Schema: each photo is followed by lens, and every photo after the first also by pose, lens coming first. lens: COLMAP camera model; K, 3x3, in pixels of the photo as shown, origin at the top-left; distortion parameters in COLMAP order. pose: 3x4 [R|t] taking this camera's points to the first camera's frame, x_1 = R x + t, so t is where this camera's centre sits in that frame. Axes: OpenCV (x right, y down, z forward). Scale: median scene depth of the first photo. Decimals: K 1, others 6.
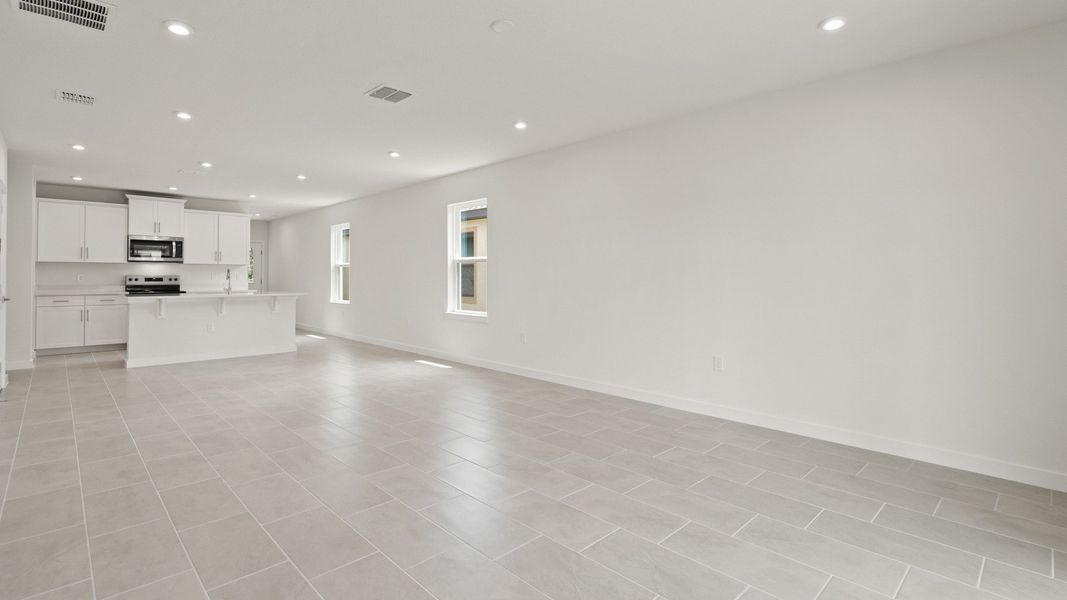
lens RADIAL K [[493.8, 0, 530.7], [0, 493.8, 272.0], [0, 0, 1]] dist [-0.008609, 0.001712]
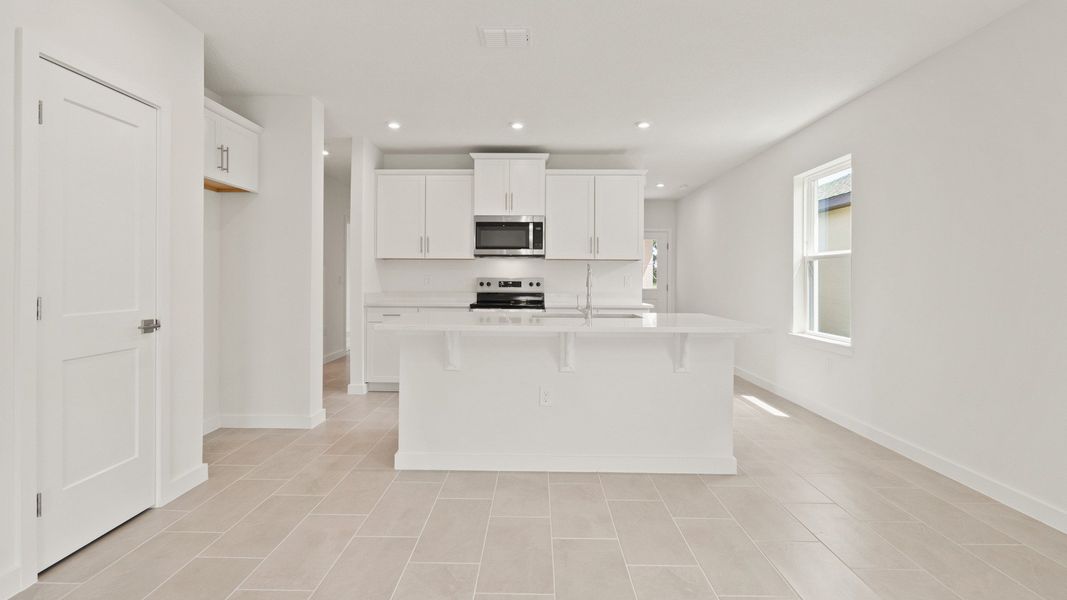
lens RADIAL K [[493.8, 0, 526.2], [0, 493.8, 274.0], [0, 0, 1]] dist [-0.008609, 0.001712]
pose [[0.701629, -0.003439, -0.712534, -0.291551], [0.001078, 0.999992, -0.003764, 0.004330], [0.712542, 0.001872, 0.701627, 0.566035]]
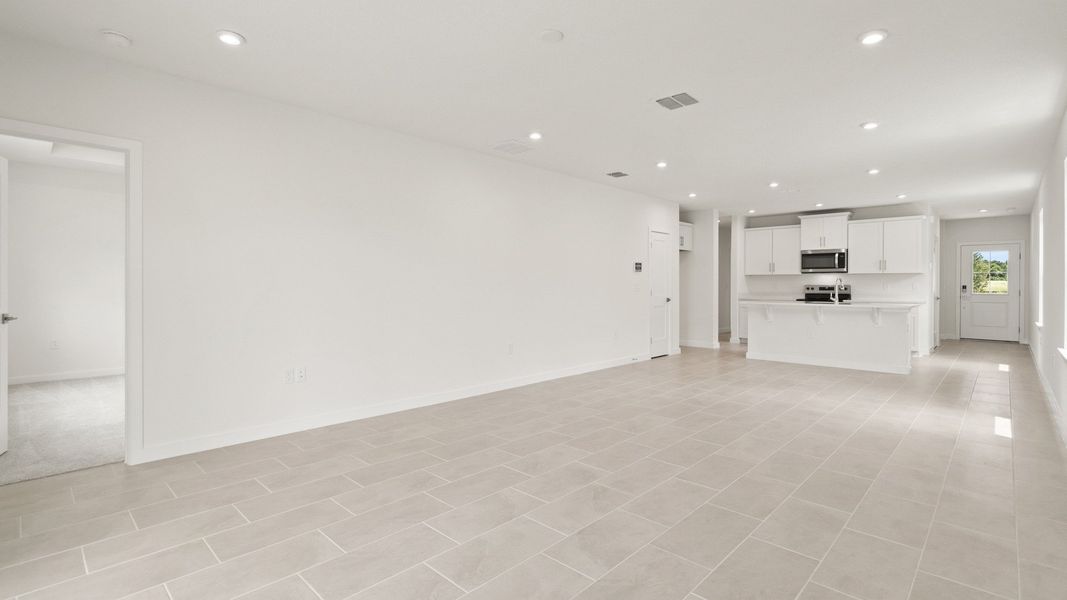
lens RADIAL K [[493.8, 0, 534.8], [0, 493.8, 292.1], [0, 0, 1]] dist [-0.008609, 0.001712]
pose [[0.036772, 0.013312, -0.999235, 0.318693], [0.007135, 0.999882, 0.013583, 0.003188], [0.999298, -0.007629, 0.036672, 0.309317]]
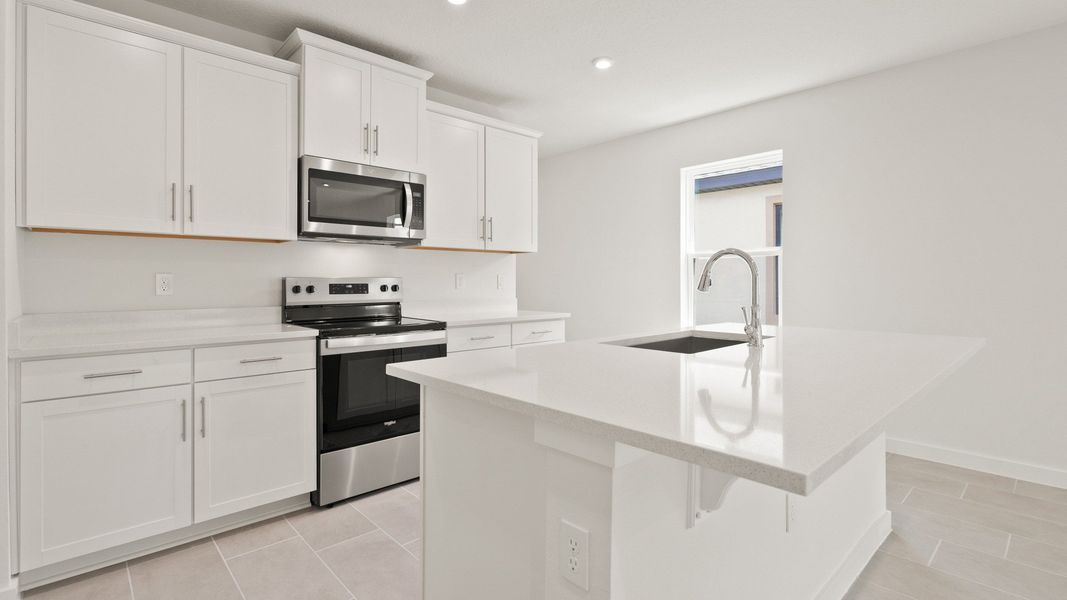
lens RADIAL K [[493.8, 0, 530.8], [0, 493.8, 278.1], [0, 0, 1]] dist [-0.008609, 0.001712]
pose [[0.999644, -0.003690, -0.026412, -0.630166], [0.003798, 0.999985, 0.004048, 0.006526], [0.026397, -0.004147, 0.999643, 0.644134]]
